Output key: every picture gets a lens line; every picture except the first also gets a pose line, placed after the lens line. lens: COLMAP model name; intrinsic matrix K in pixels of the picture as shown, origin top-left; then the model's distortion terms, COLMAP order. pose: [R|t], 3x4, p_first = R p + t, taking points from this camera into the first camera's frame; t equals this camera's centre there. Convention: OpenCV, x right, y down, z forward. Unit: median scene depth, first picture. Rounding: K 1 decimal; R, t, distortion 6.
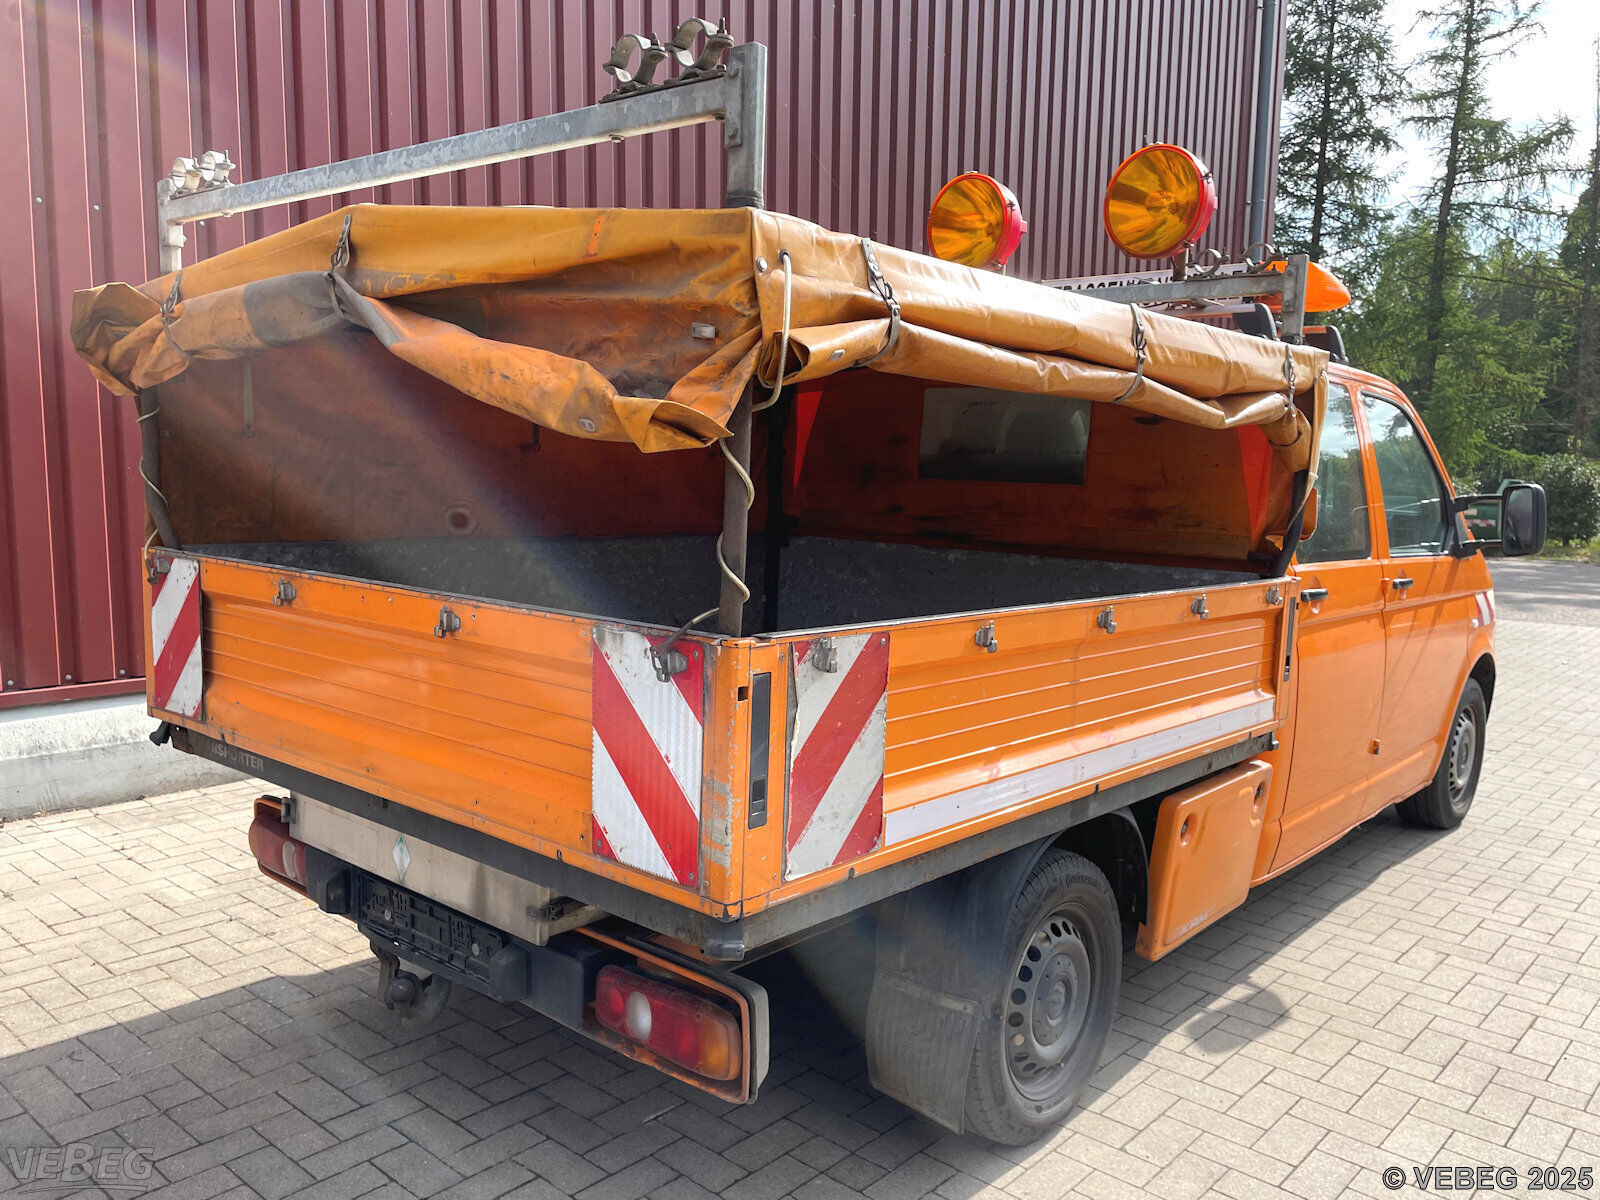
lens RADIAL K [[1277.6, 0, 800.0], [0, 1277.6, 600.0], [0, 0, 1]] dist [0.069383, -0.017681]
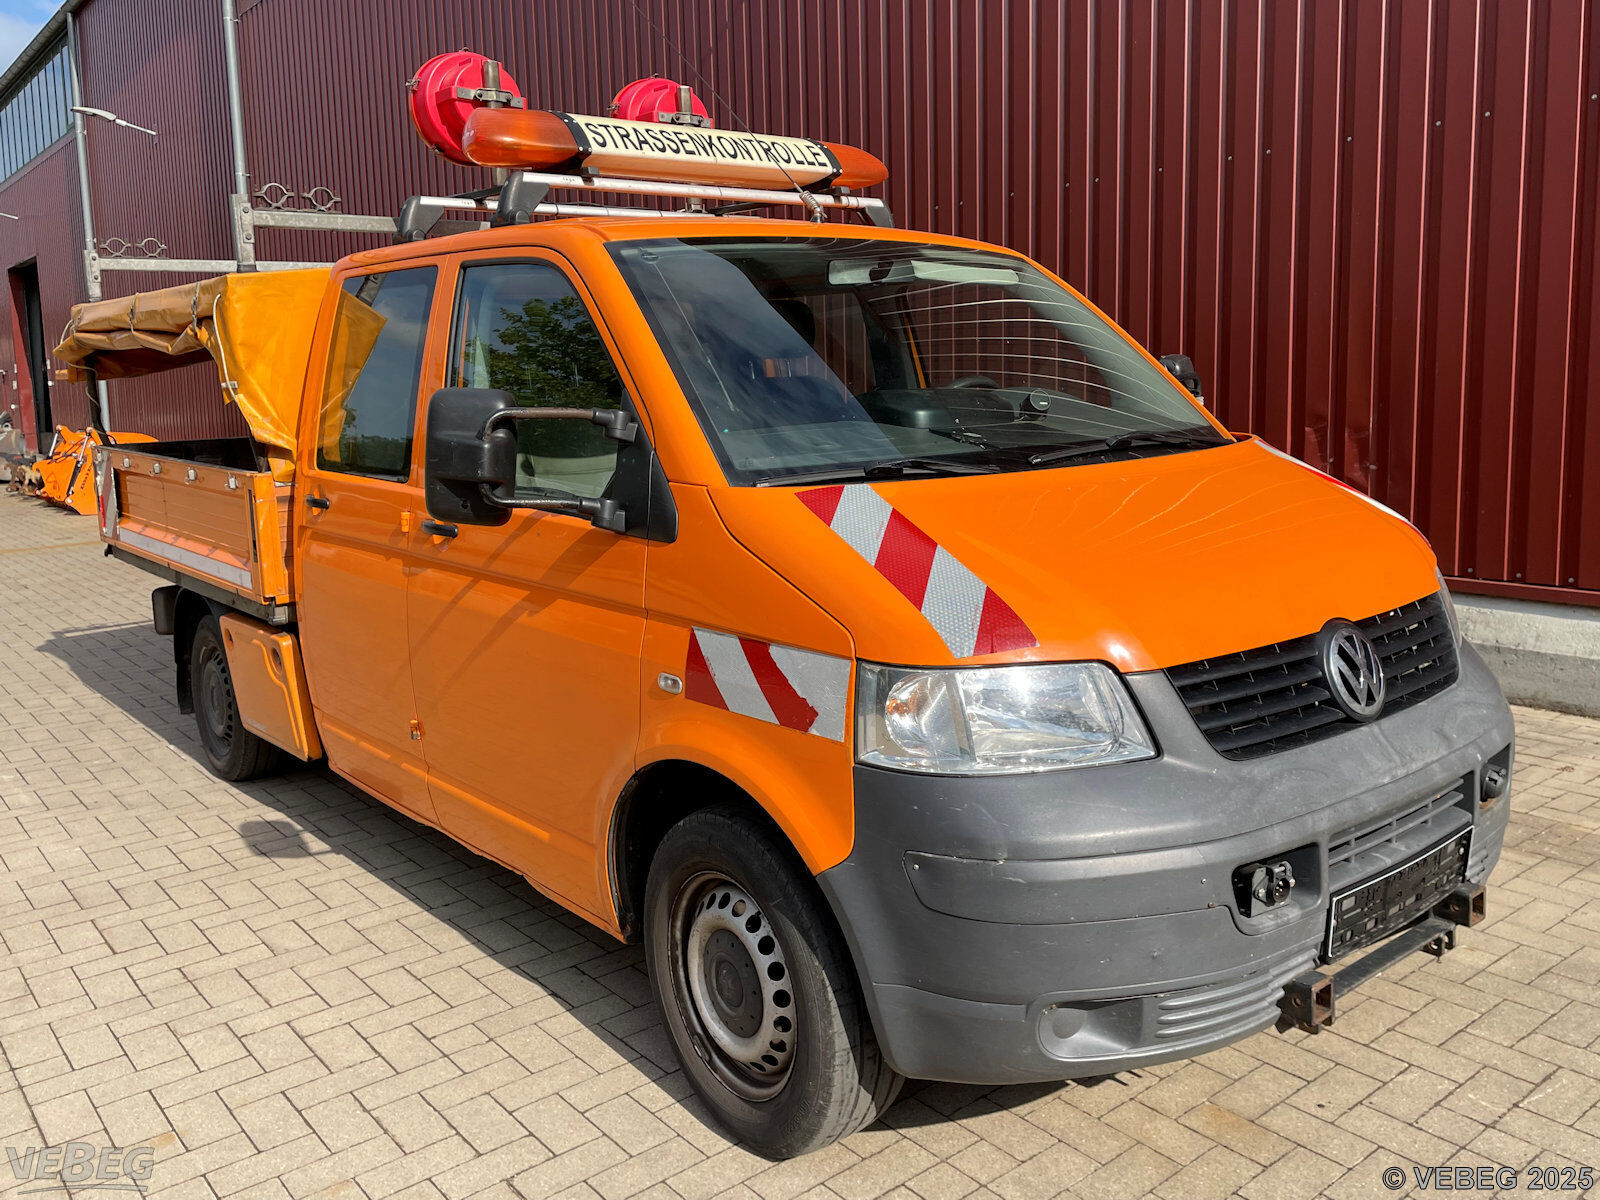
lens RADIAL K [[1277.6, 0, 800.0], [0, 1277.6, 600.0], [0, 0, 1]] dist [0.069383, -0.017681]
pose [[-0.179674, 0.141458, -0.973502, 1.194390], [-0.077193, 0.984528, 0.157307, -0.098695], [0.980693, 0.103411, -0.165975, 1.429408]]
